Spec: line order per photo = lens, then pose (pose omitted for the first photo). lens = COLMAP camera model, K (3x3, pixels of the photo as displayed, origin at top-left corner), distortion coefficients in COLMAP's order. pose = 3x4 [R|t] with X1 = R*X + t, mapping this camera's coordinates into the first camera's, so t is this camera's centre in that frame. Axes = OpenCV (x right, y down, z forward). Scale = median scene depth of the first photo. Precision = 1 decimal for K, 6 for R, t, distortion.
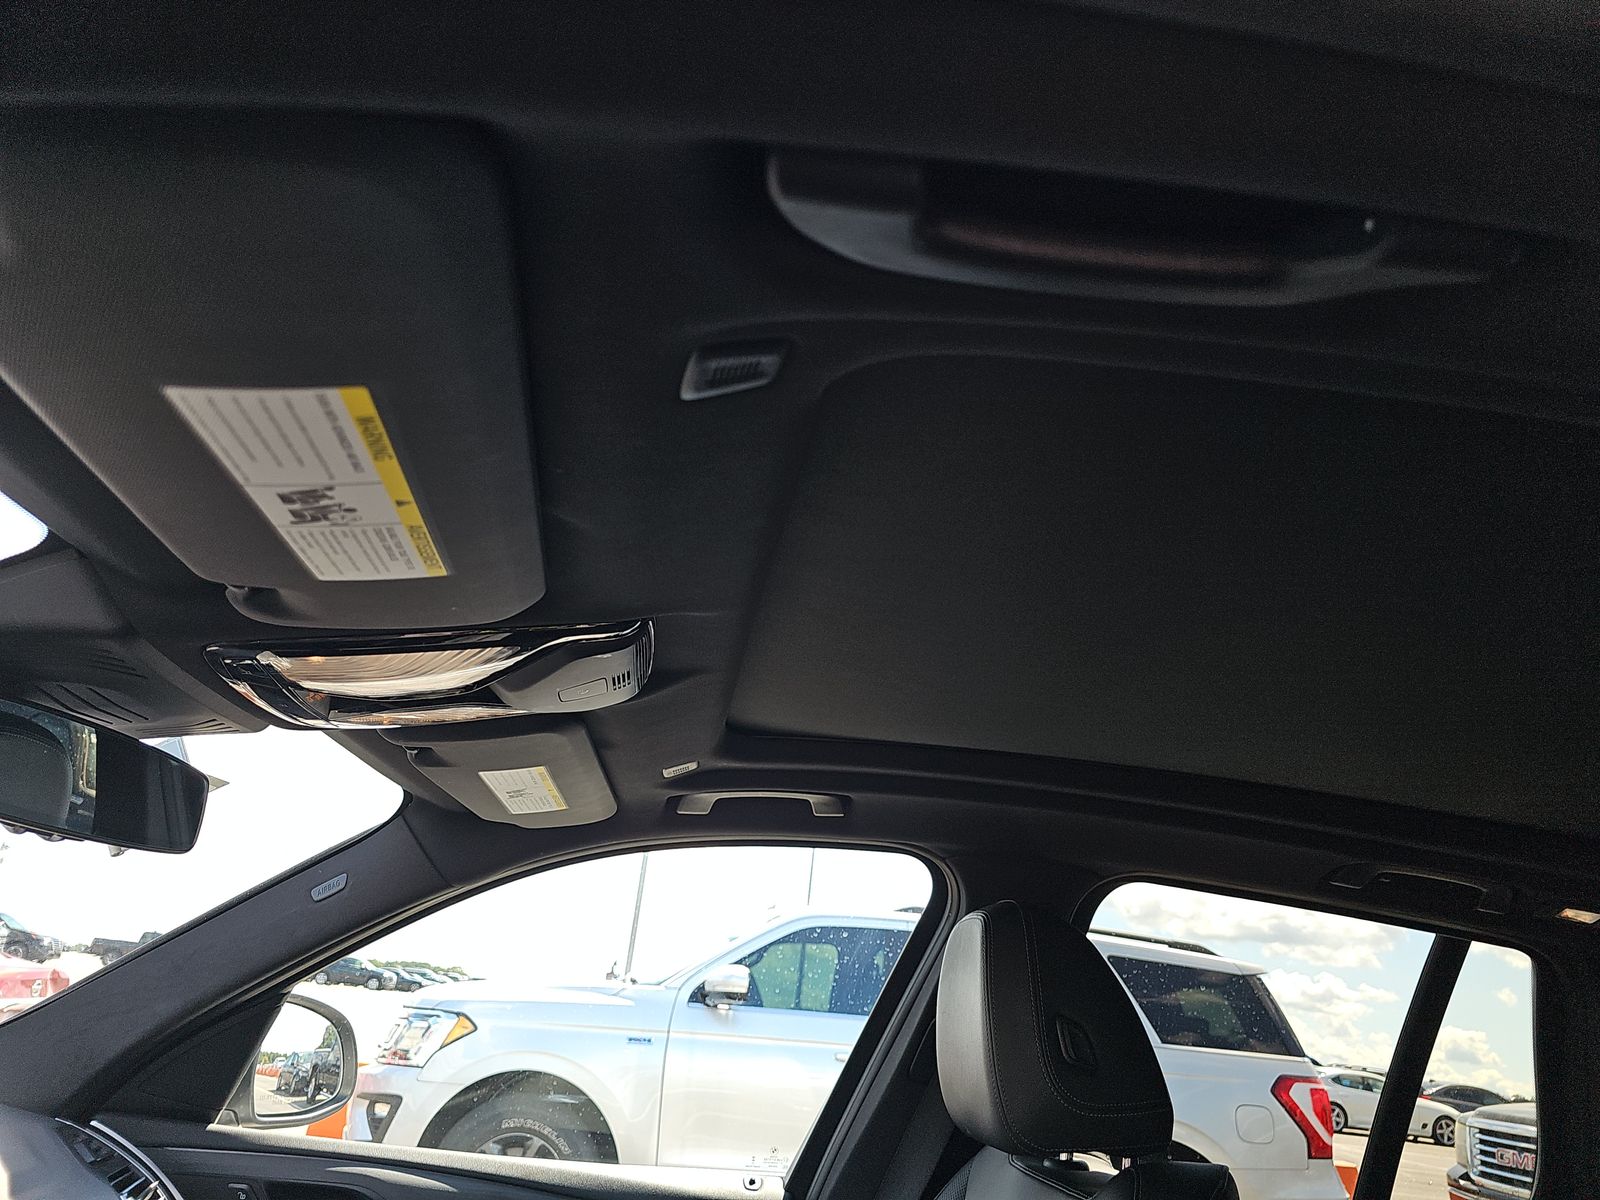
lens RADIAL K [[1066.4, 0, 799.1], [0, 1066.4, 596.3], [0, 0, 1]] dist [0.031177, -0.038064]
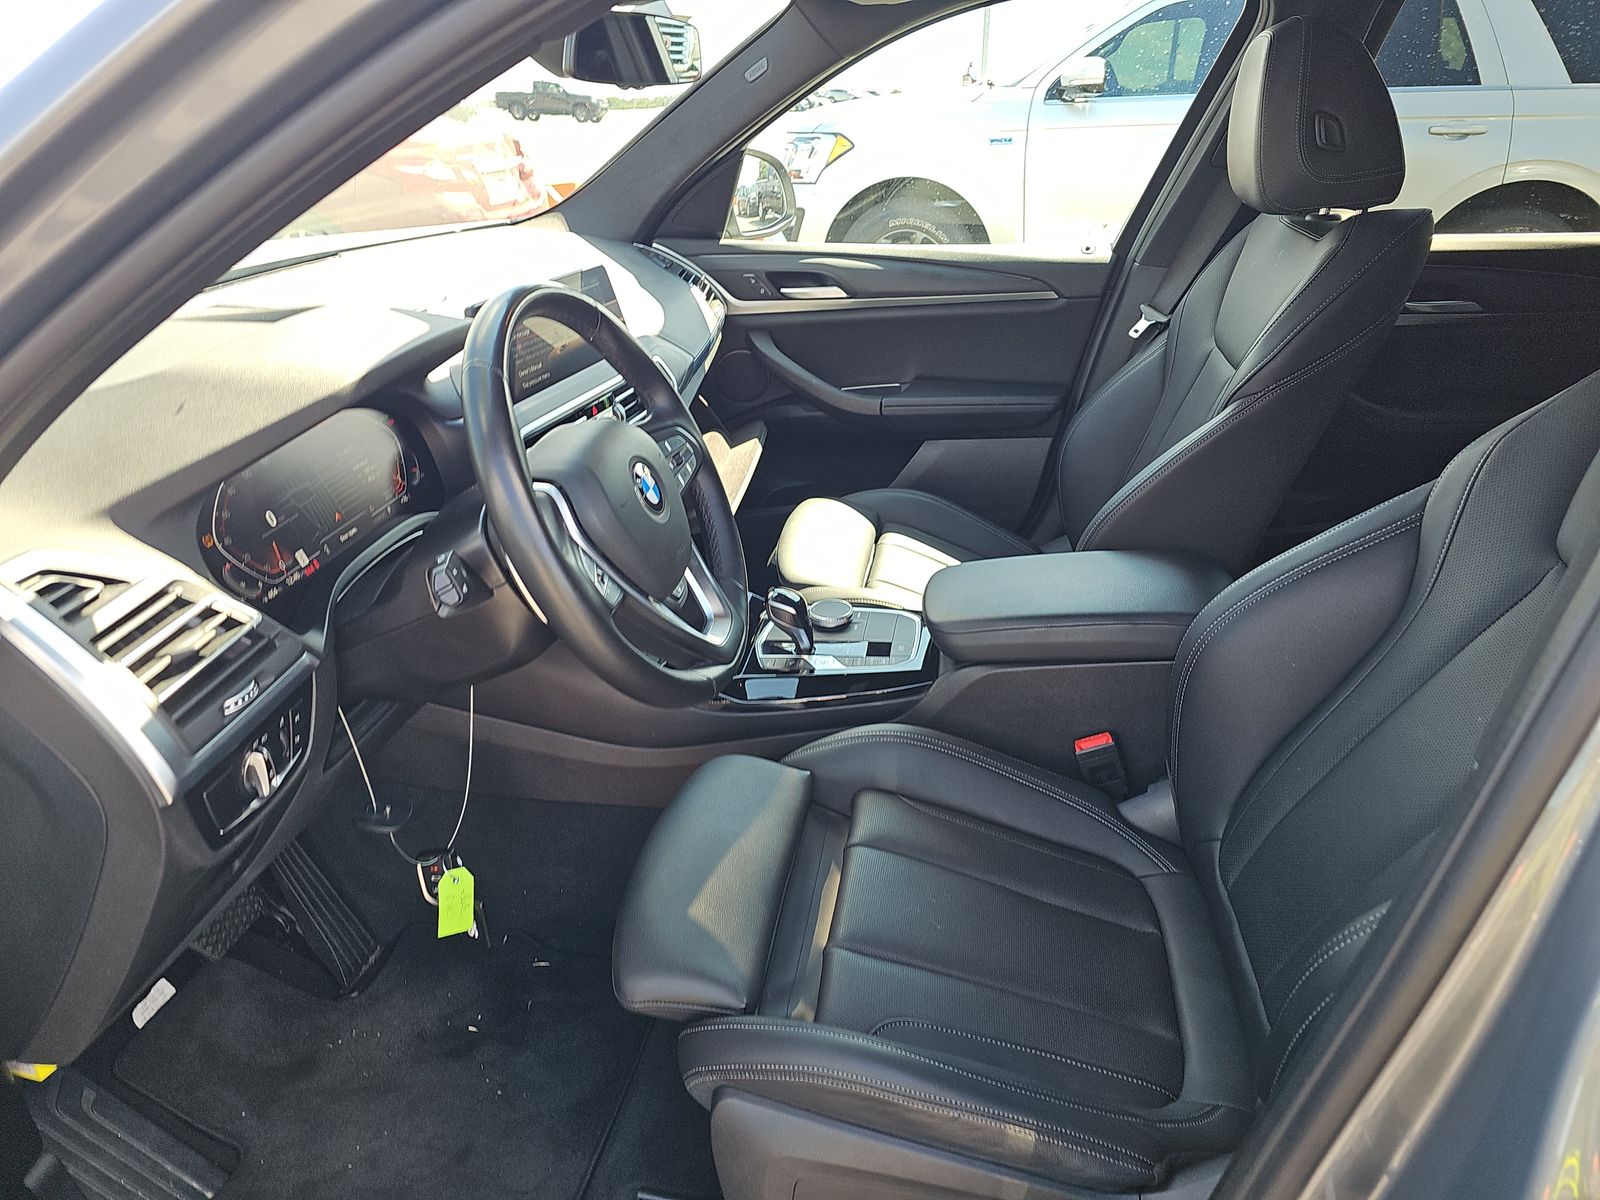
lens RADIAL K [[1066.4, 0, 806.8], [0, 1066.4, 589.0], [0, 0, 1]] dist [0.031177, -0.038064]
pose [[0.949580, 0.025678, -0.312472, 0.016289], [0.204817, 0.703774, 0.680259, -0.047233], [0.237377, -0.709960, 0.663030, -0.093304]]
